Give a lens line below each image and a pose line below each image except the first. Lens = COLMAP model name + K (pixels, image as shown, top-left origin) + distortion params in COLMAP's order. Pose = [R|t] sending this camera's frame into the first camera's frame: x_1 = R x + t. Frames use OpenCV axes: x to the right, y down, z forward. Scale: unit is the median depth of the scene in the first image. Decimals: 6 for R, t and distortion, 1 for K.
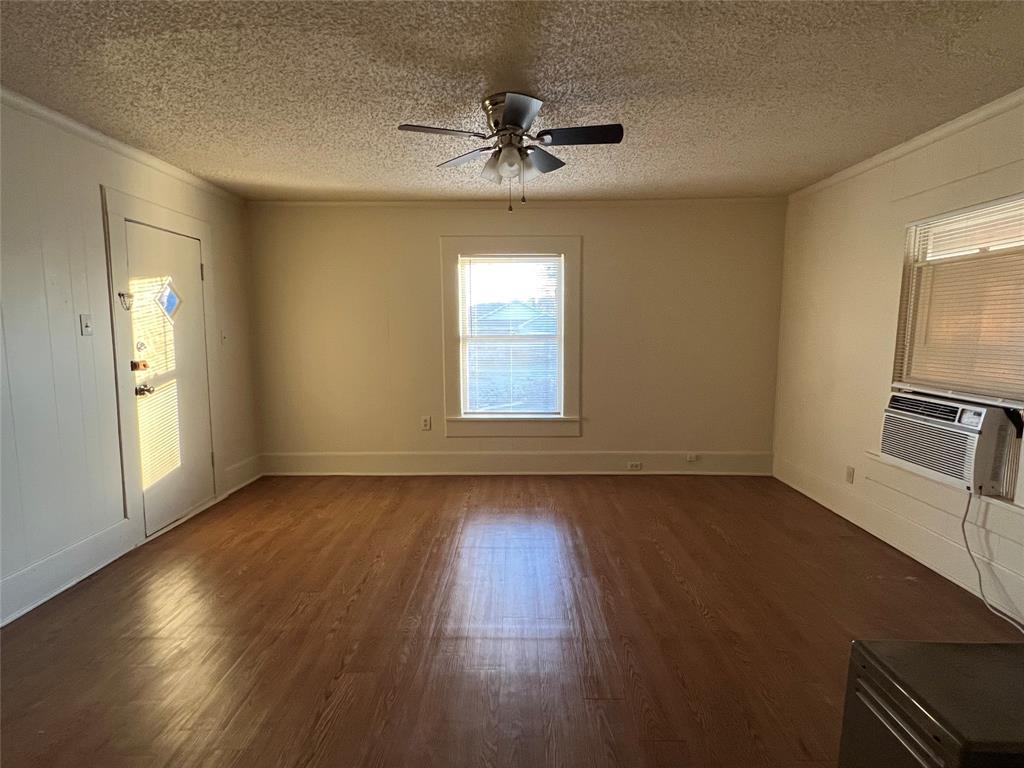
lens RADIAL K [[471.0, 0, 510.0], [0, 471.0, 383.9], [0, 0, 1]] dist [-0.032217, -0.000891]
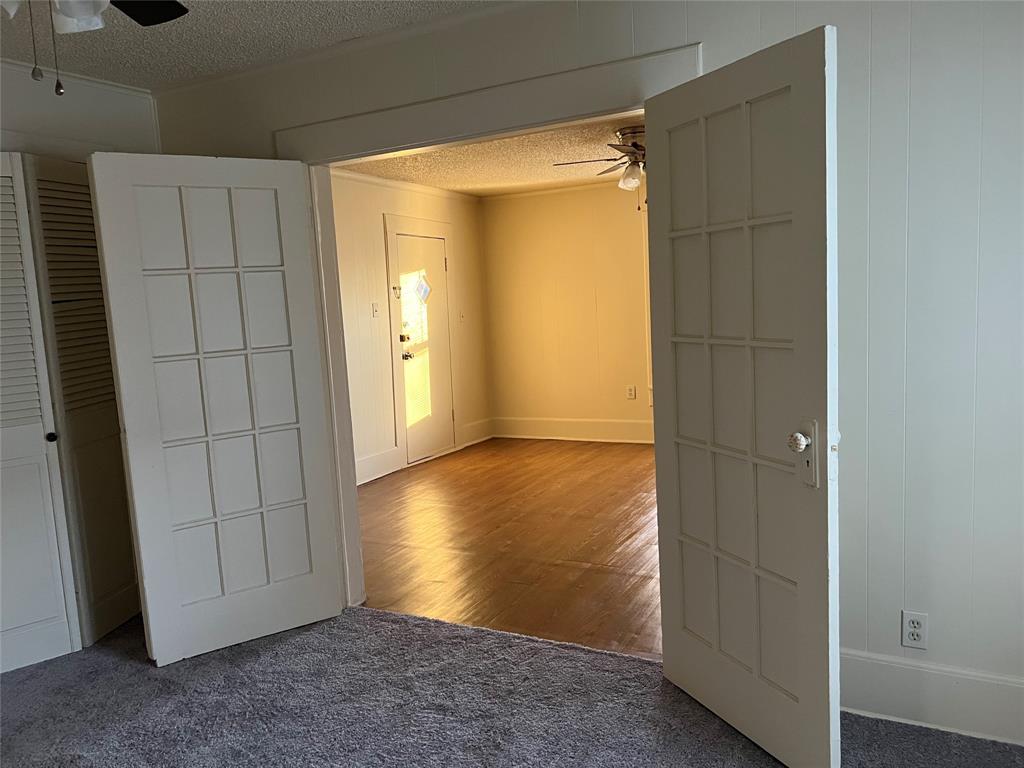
lens RADIAL K [[764.7, 0, 512.7], [0, 764.7, 385.1], [0, 0, 1]] dist [0.002930, 0.000546]
pose [[0.867351, 0.010223, -0.497592, 0.584805], [-0.007098, 0.999941, 0.008172, 0.076997], [0.497646, -0.003556, 0.867373, -0.786618]]
